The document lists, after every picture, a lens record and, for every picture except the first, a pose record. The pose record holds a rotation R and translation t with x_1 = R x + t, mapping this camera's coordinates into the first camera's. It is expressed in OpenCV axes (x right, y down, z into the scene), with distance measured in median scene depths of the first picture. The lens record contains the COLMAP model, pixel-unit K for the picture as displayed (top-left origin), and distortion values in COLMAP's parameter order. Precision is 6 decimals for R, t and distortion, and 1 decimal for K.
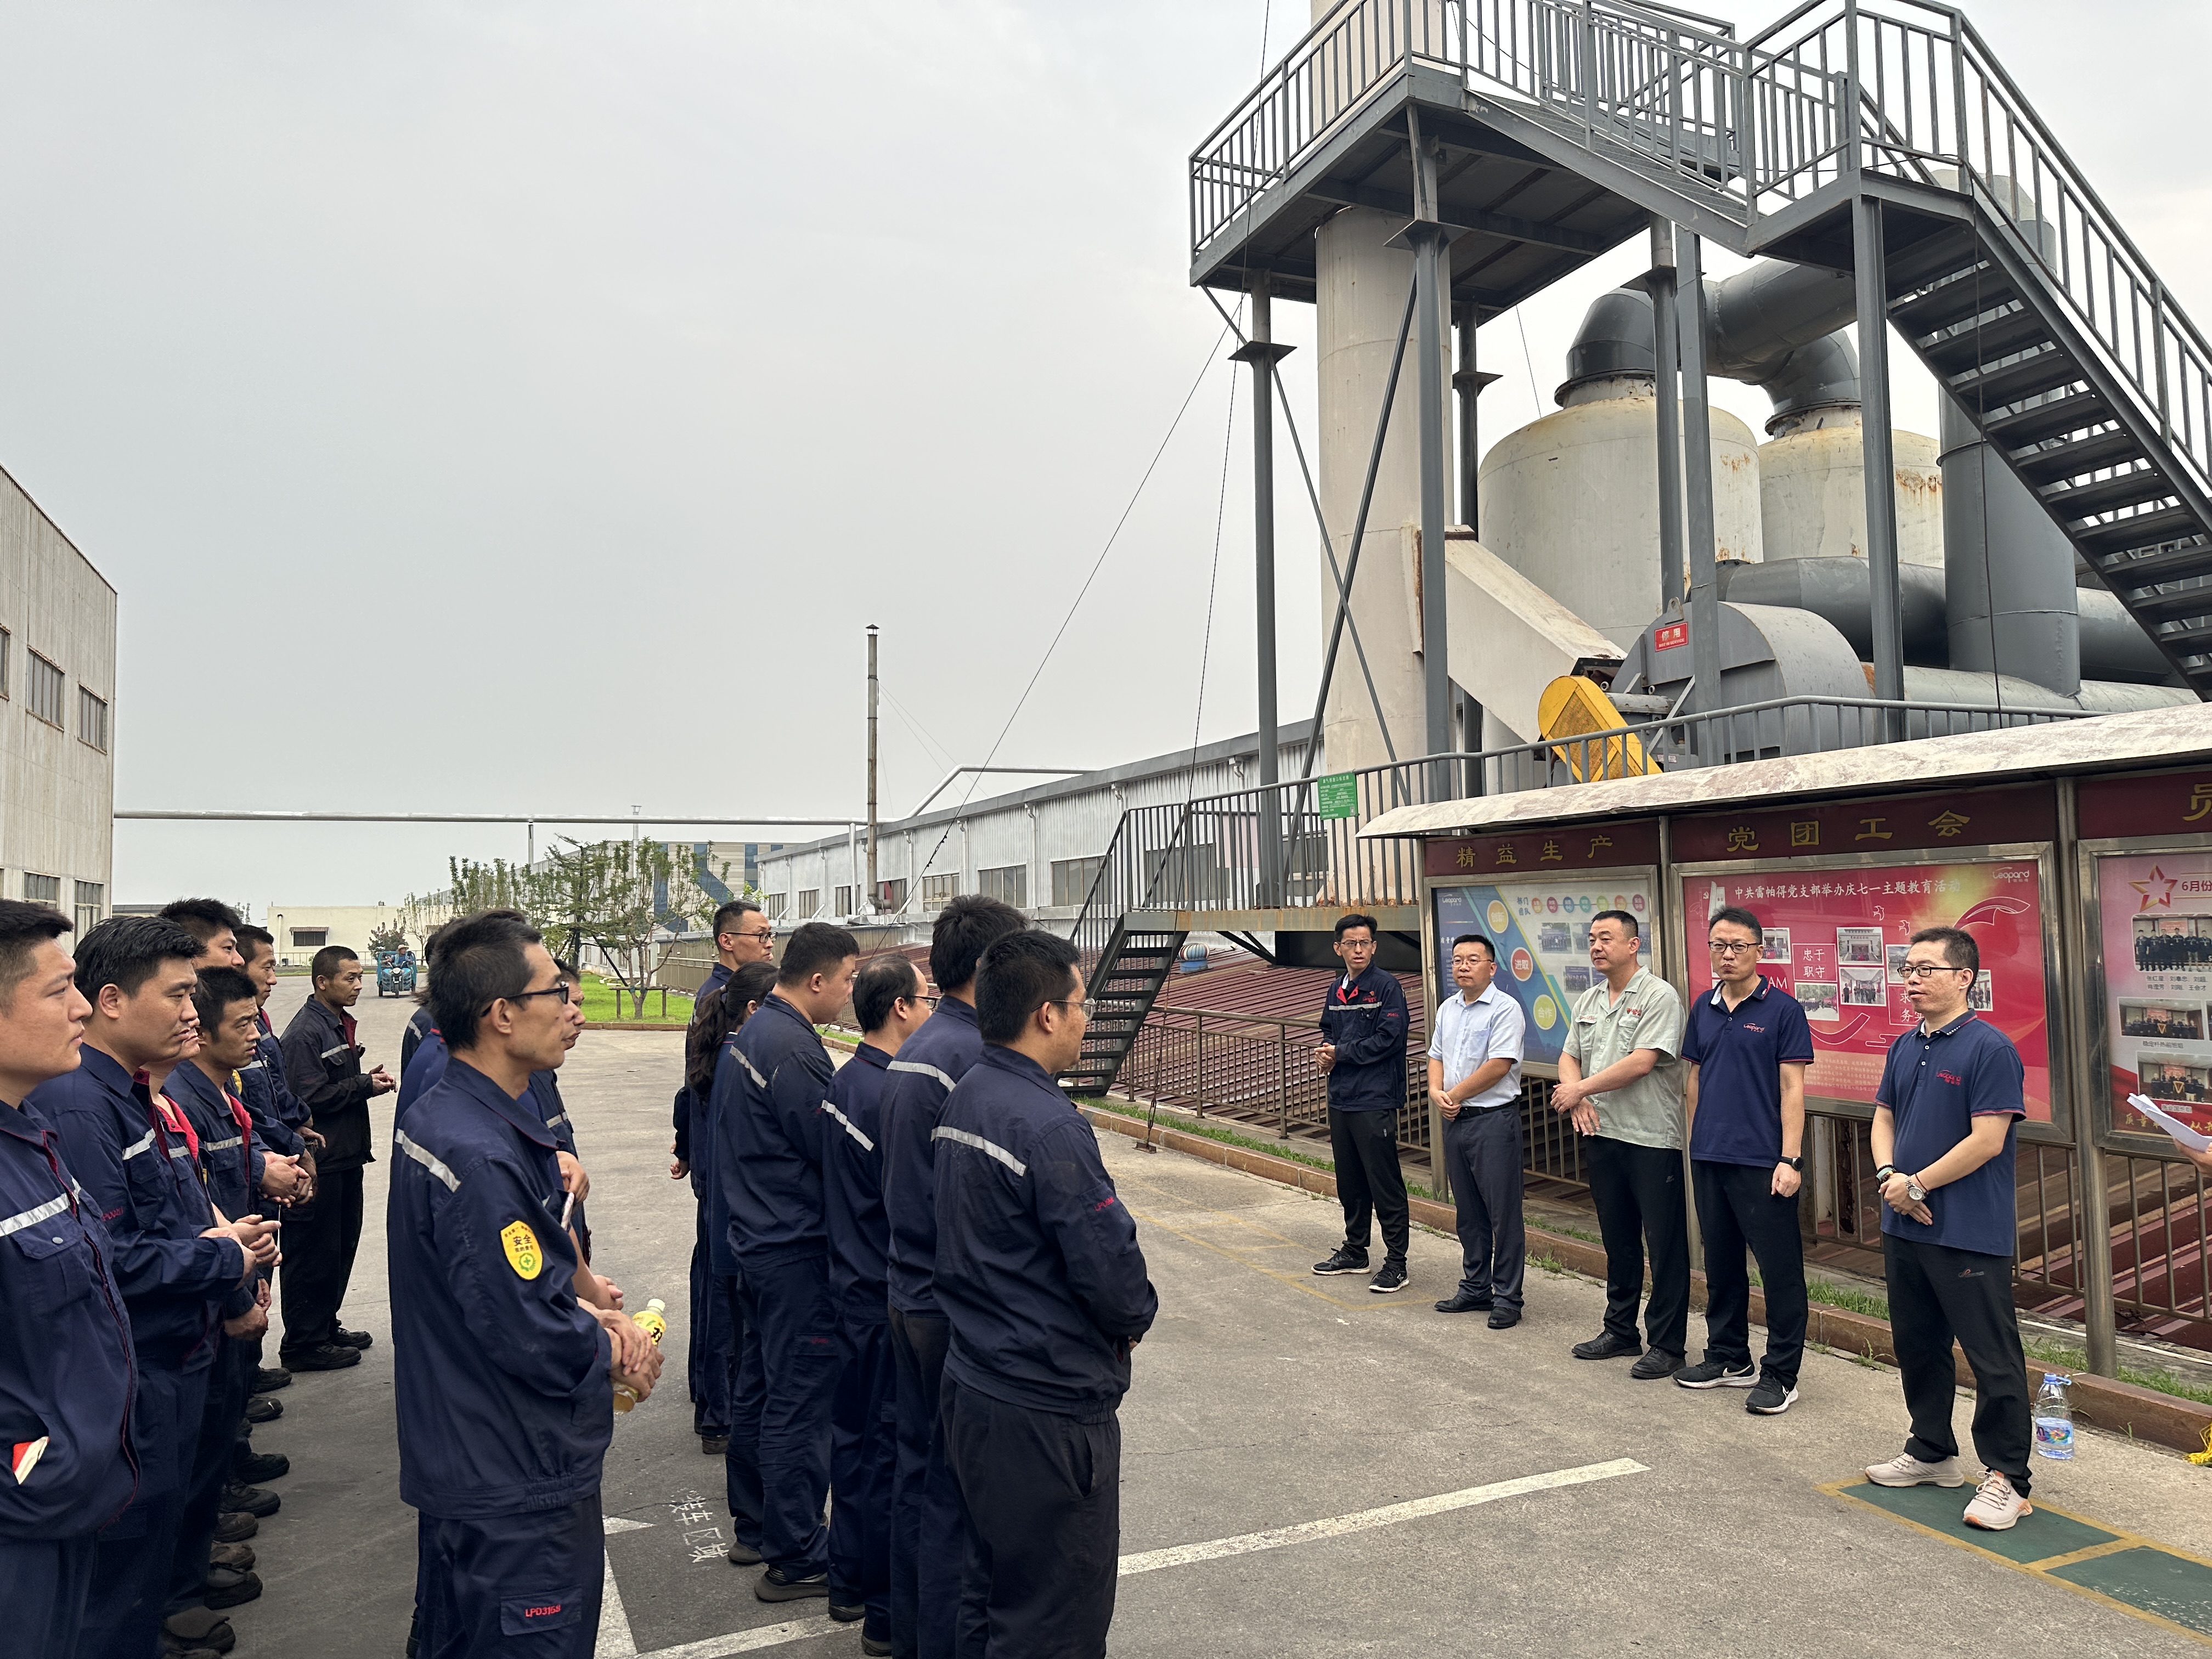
lens RADIAL K [[1554.8, 0, 1113.6], [0, 1554.8, 831.3], [0, 0, 1]] dist [0.065315, -0.063816]
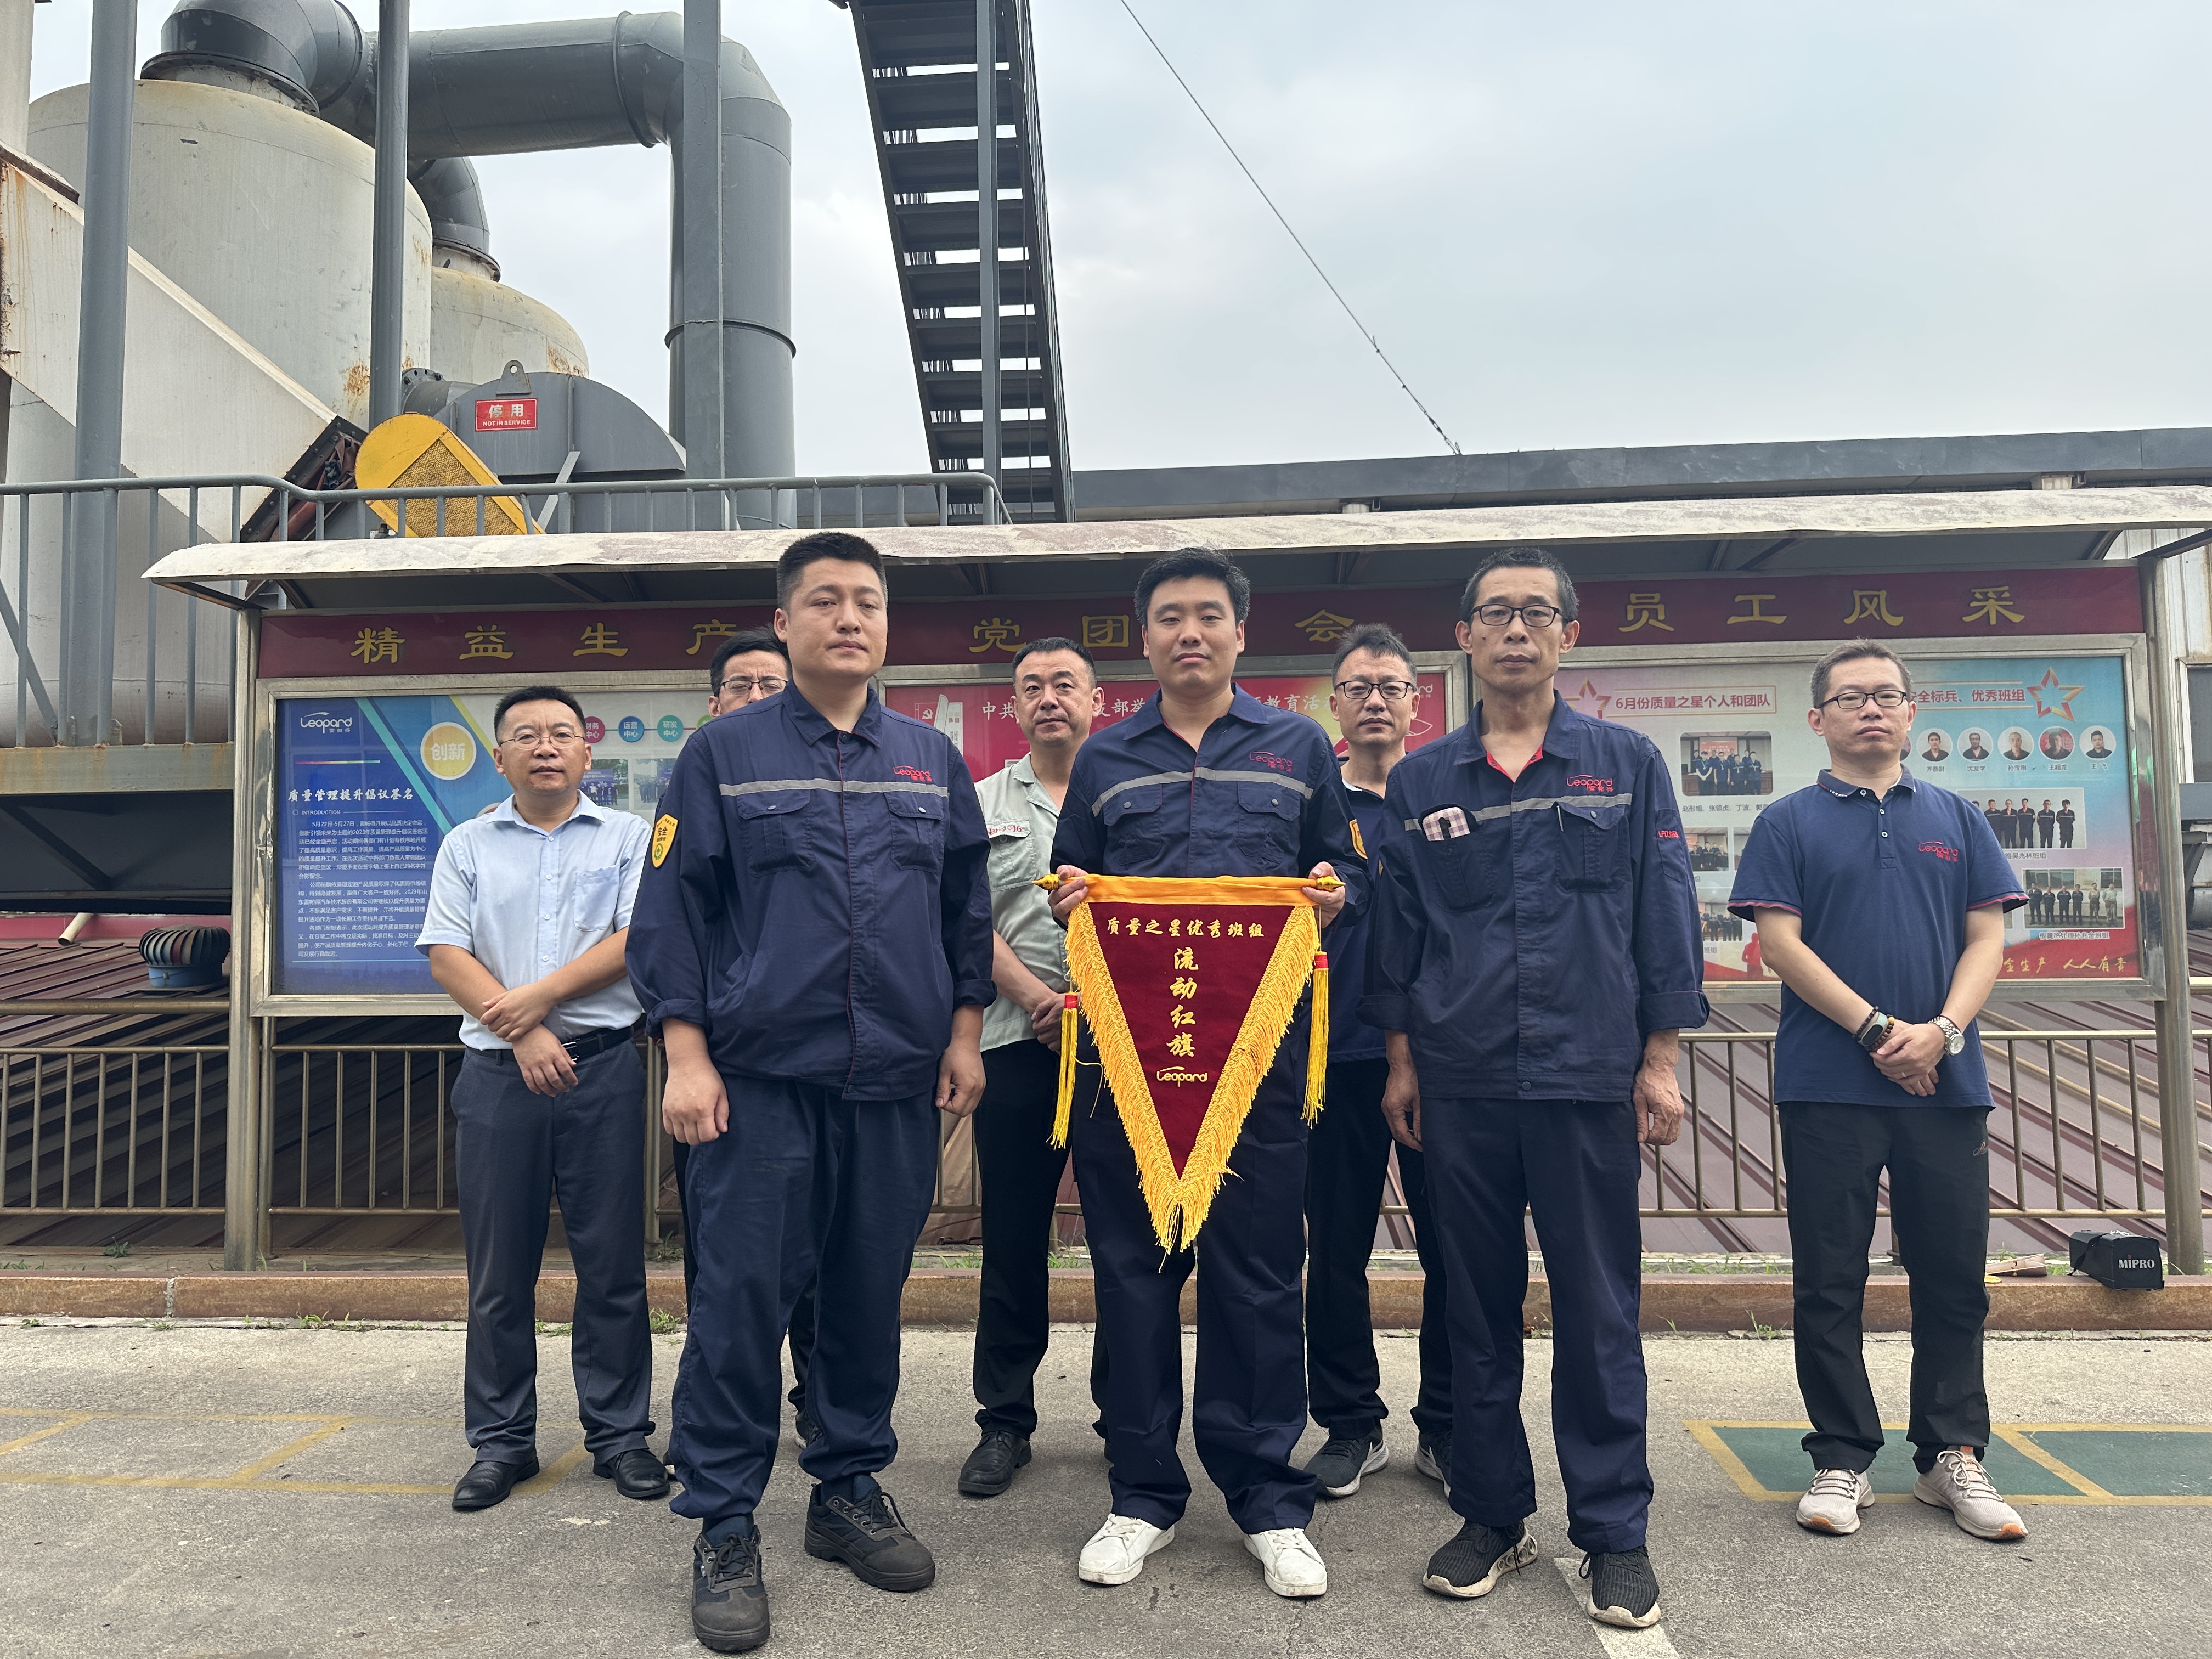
lens RADIAL K [[1568.6, 0, 1088.0], [0, 1568.6, 817.9], [0, 0, 1]] dist [0.020298, -0.023784]
pose [[0.469578, 0.078318, 0.879411, -0.158205], [-0.048295, 0.996845, -0.062988, 0.108815], [-0.881569, -0.012893, 0.471879, 0.535500]]
